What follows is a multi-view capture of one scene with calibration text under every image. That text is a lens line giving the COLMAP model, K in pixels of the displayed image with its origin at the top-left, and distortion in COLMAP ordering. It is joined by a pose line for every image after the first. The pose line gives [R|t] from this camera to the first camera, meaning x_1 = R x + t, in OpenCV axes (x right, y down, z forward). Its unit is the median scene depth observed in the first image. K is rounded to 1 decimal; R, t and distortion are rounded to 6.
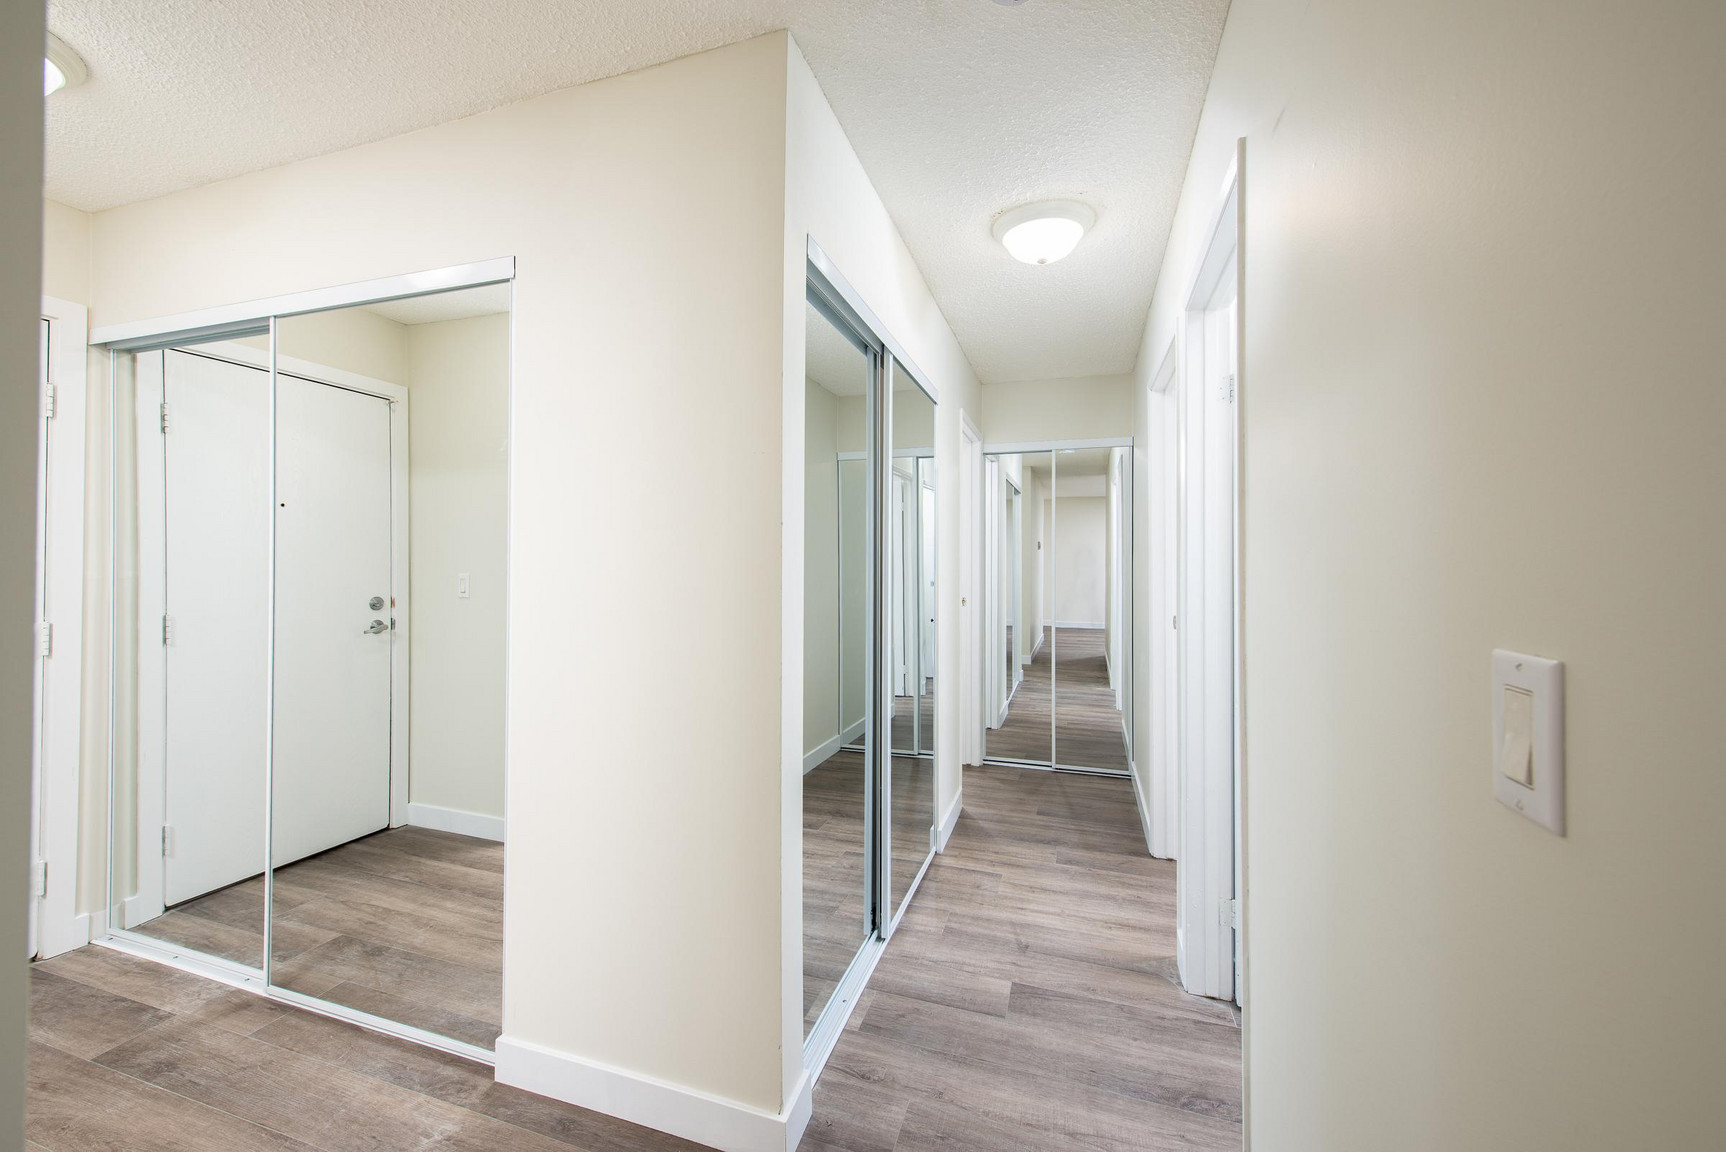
lens RADIAL K [[680.5, 0, 857.4], [0, 680.5, 567.1], [0, 0, 1]] dist [0.001926, -0.003087]
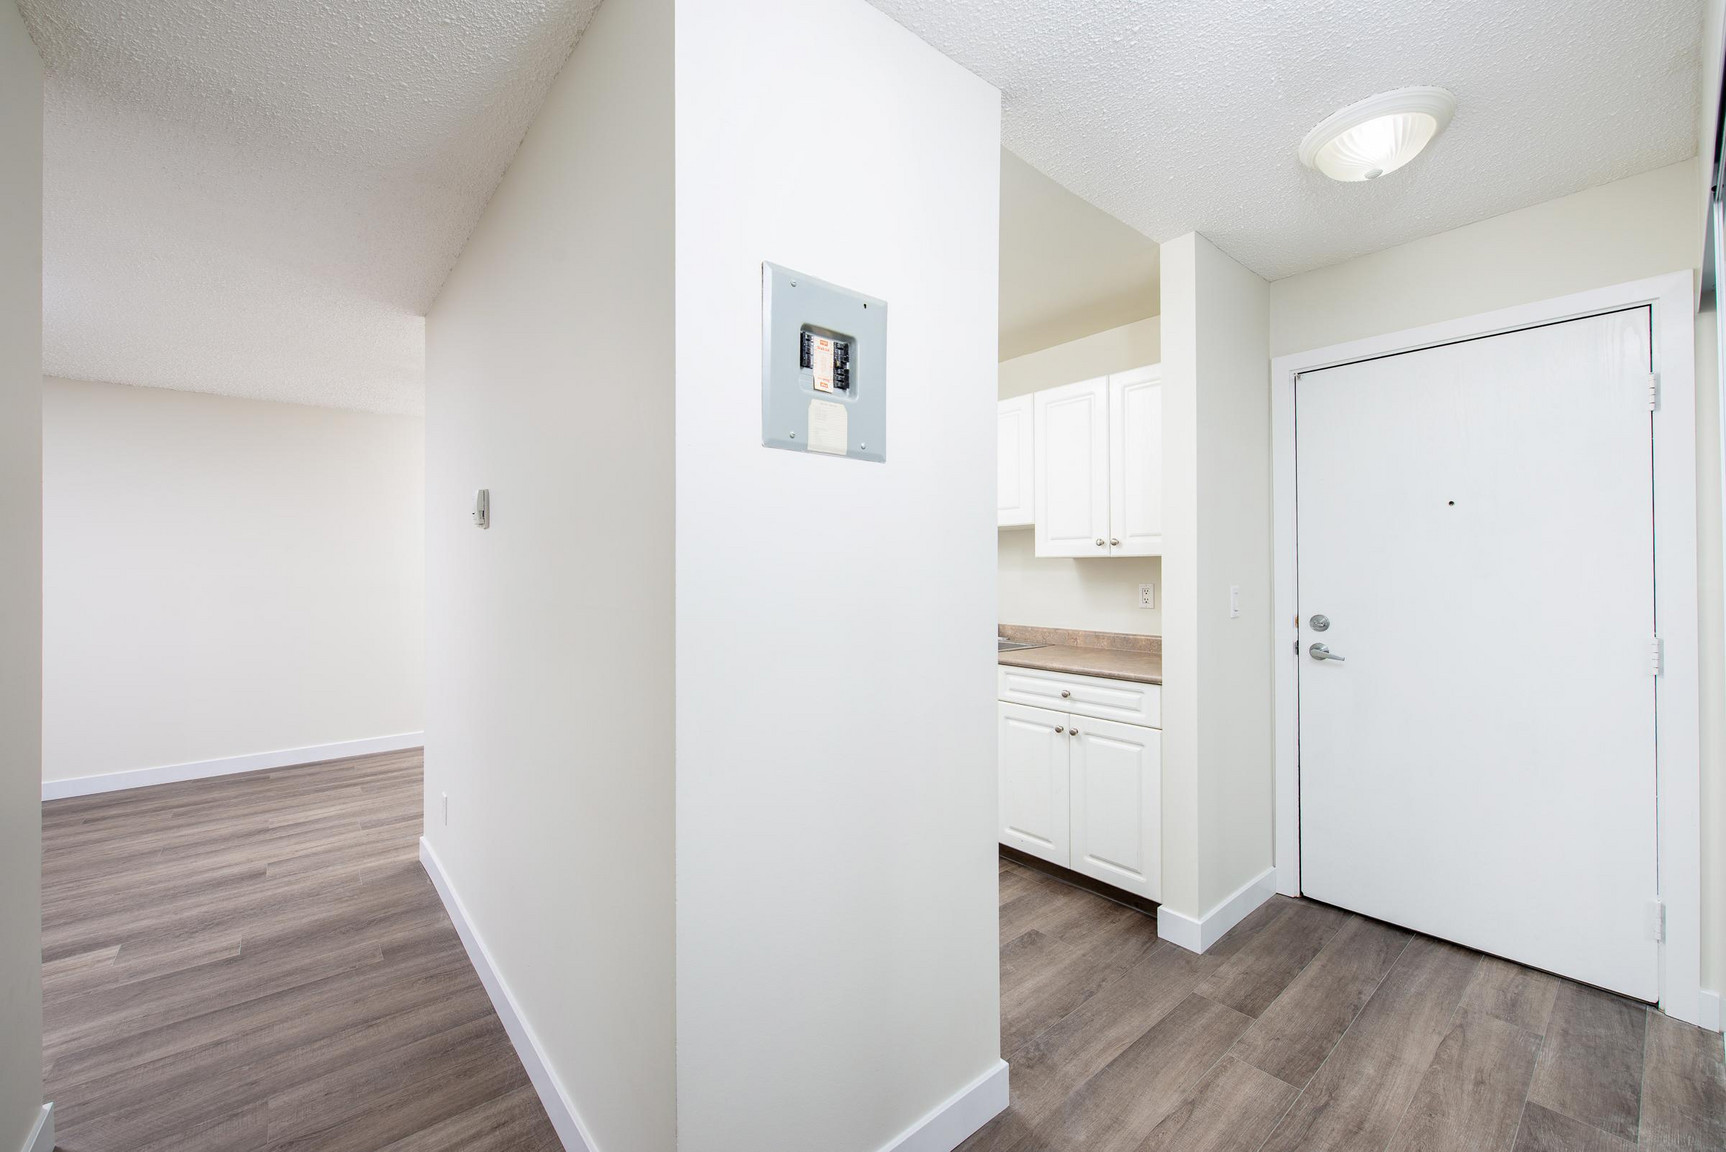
lens RADIAL K [[680.5, 0, 857.4], [0, 680.5, 567.1], [0, 0, 1]] dist [0.001926, -0.003087]
pose [[-0.534979, -0.010858, -0.844796, 0.168749], [-0.002335, 0.999933, -0.011374, 0.000844], [0.844862, -0.004112, -0.534968, 0.727042]]
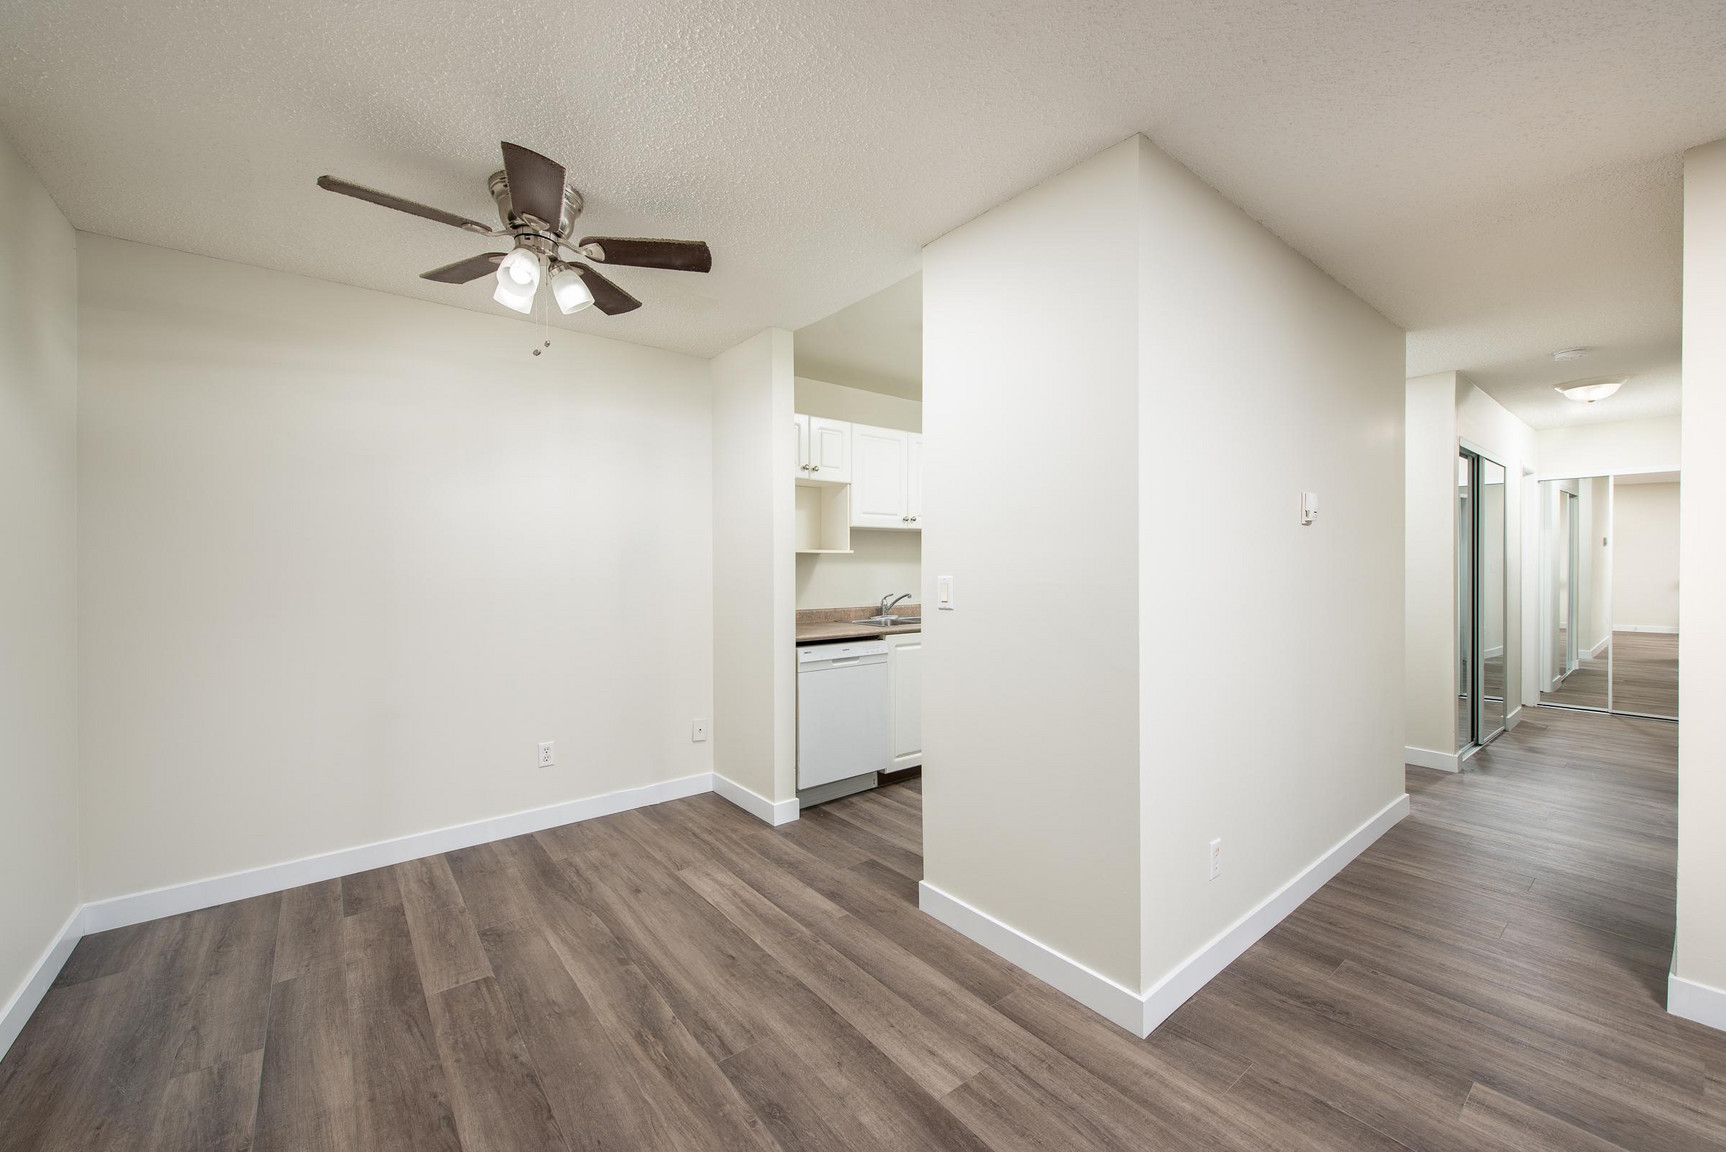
lens RADIAL K [[674.5, 0, 863.0], [0, 674.5, 576.0], [0, 0, 1]] dist [-0.000797, 0.000396]
pose [[0.831585, 0.010783, -0.555292, -0.511234], [-0.005013, 0.999917, 0.011909, 0.019092], [0.555374, -0.007120, 0.831570, -2.269694]]
